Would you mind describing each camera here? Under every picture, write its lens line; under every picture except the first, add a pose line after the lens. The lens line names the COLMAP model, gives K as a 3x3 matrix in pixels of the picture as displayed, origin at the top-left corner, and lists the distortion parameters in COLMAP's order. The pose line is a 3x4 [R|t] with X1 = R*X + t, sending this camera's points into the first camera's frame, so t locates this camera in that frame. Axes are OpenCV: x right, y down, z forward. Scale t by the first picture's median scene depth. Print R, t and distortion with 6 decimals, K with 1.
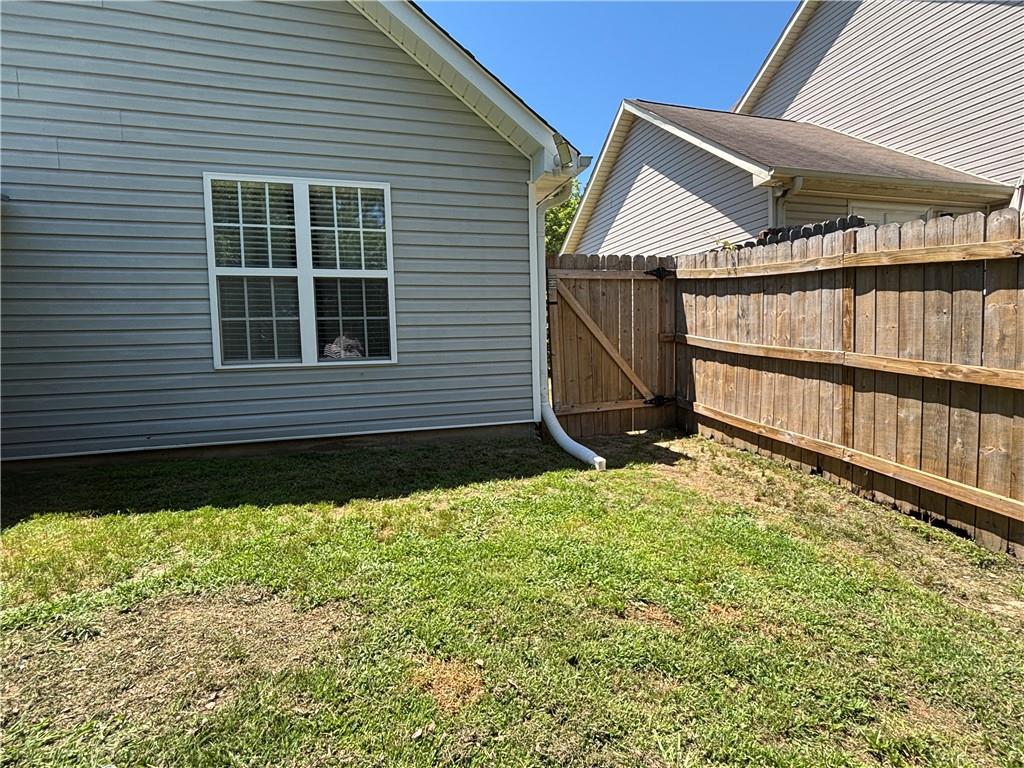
lens RADIAL K [[531.7, 0, 518.9], [0, 531.7, 381.7], [0, 0, 1]] dist [0.003407, -0.000607]
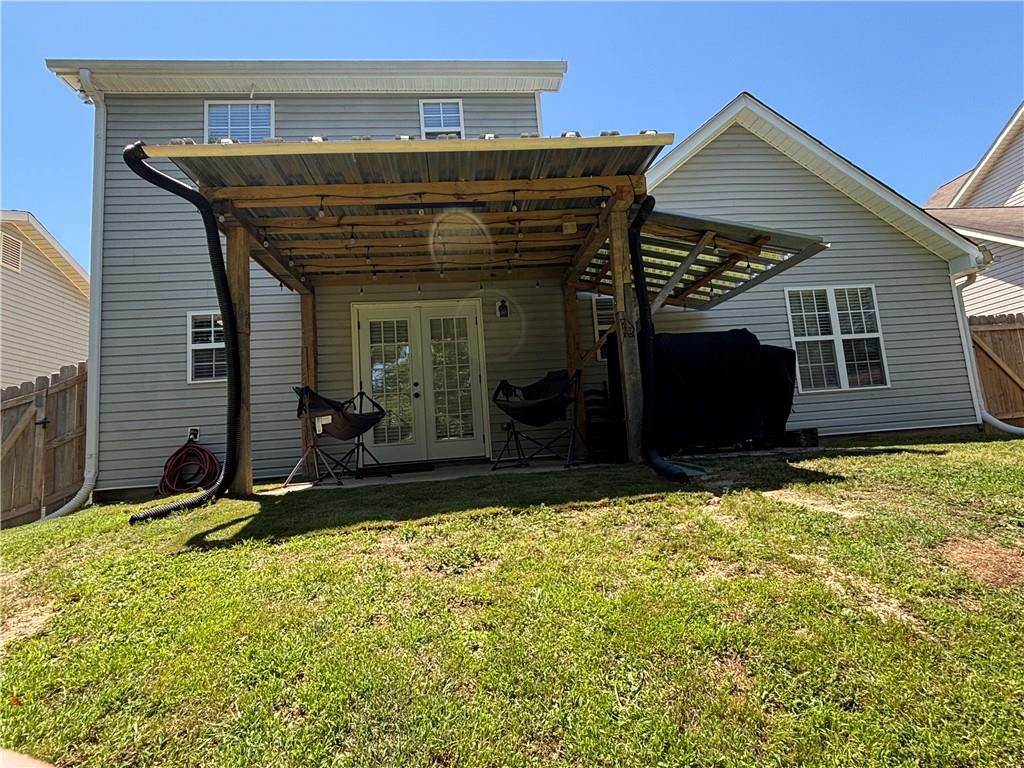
lens RADIAL K [[531.7, 0, 508.6], [0, 531.7, 379.2], [0, 0, 1]] dist [0.003407, -0.000607]
pose [[0.979820, -0.067475, -0.188148, -1.096266], [0.032411, 0.982475, -0.183553, 0.207606], [0.197236, 0.173750, 0.964836, -0.838352]]
